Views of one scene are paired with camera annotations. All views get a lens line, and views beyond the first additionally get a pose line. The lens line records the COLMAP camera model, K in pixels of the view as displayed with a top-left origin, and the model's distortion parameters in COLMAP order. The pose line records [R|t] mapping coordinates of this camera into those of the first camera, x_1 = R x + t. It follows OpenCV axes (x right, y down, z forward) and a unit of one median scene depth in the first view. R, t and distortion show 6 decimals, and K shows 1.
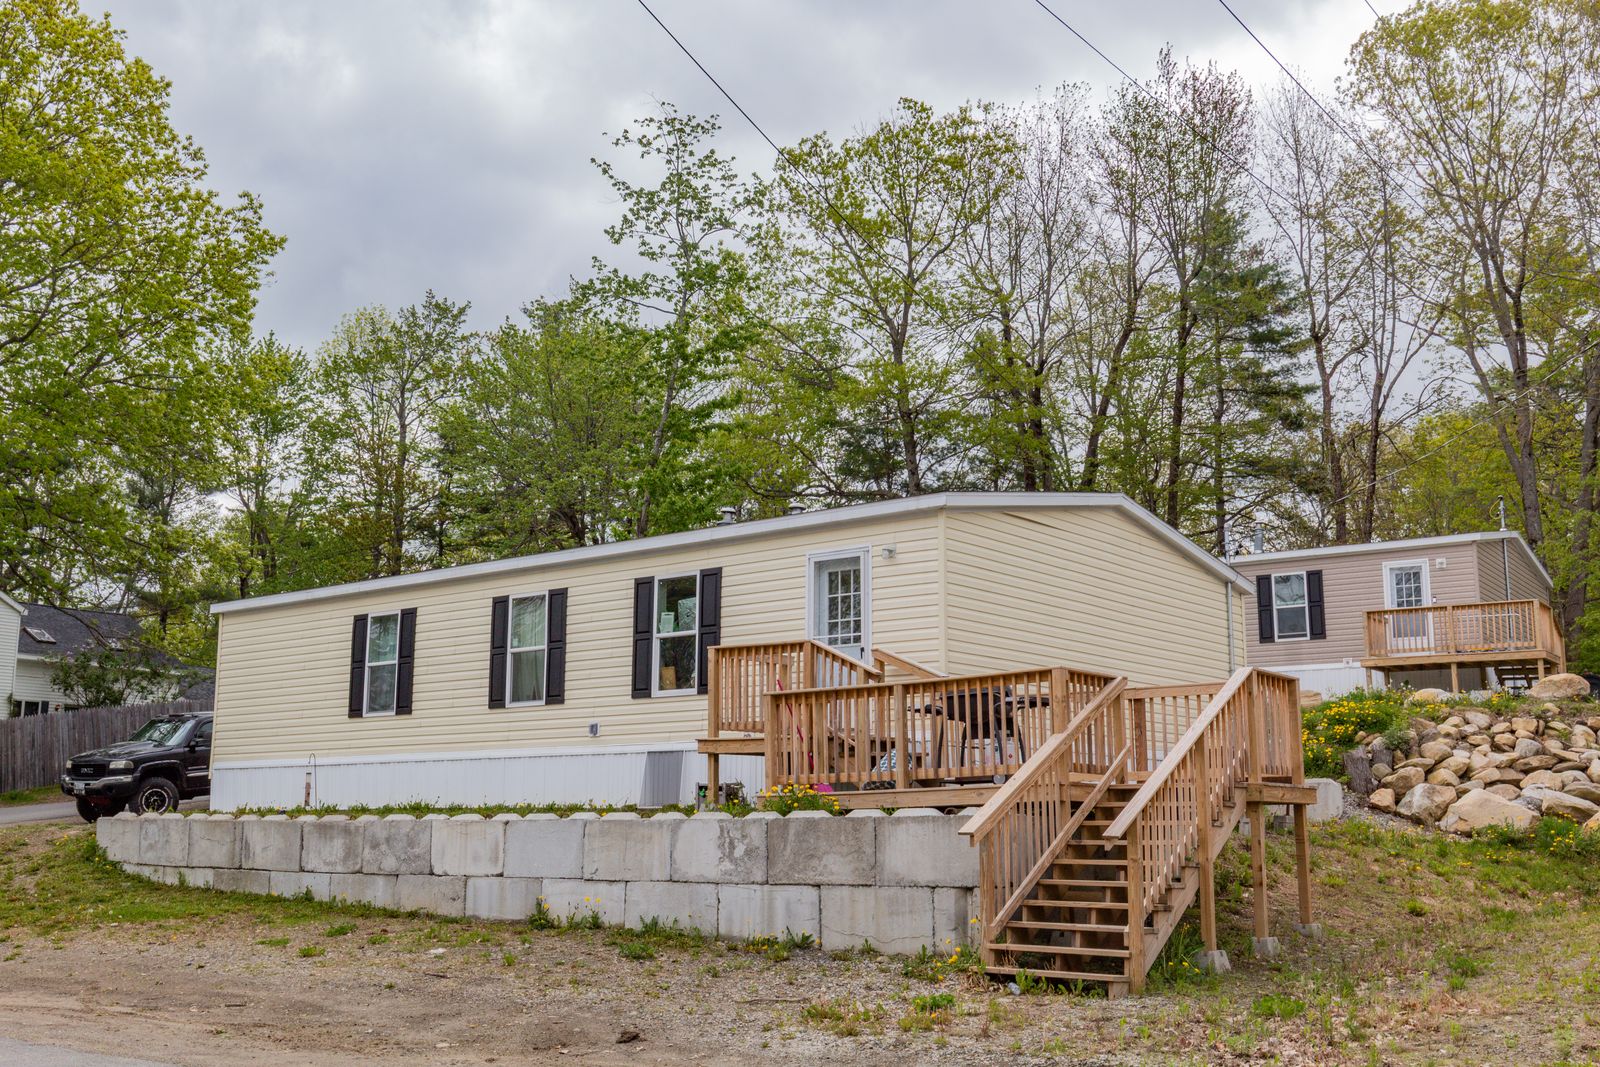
lens RADIAL K [[1617.2, 0, 801.3], [0, 1617.2, 611.1], [0, 0, 1]] dist [0.028042, 0.000984]
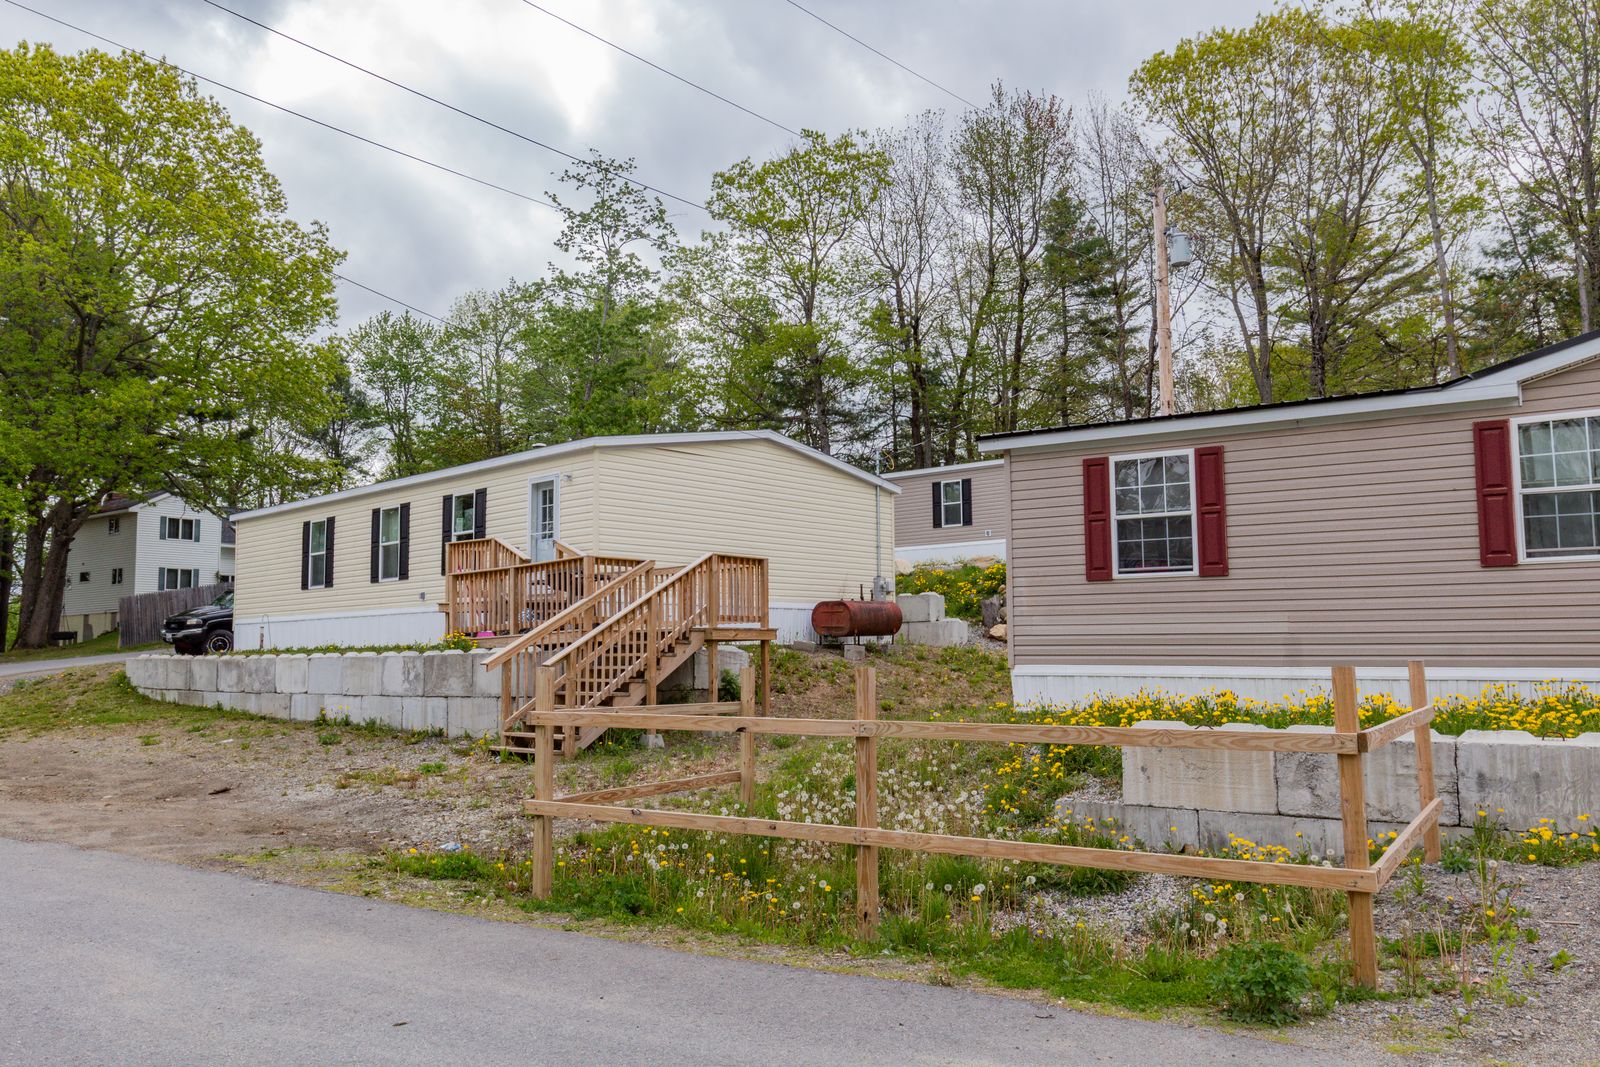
lens RADIAL K [[1209.1, 0, 800.0], [0, 1209.1, 533.5], [0, 0, 1]] dist [0.036491, -0.015001]
pose [[0.995947, -0.020056, -0.087682, 0.288606], [0.022866, 0.999253, 0.031162, -0.011333], [0.086991, -0.033041, 0.995661, -0.087081]]
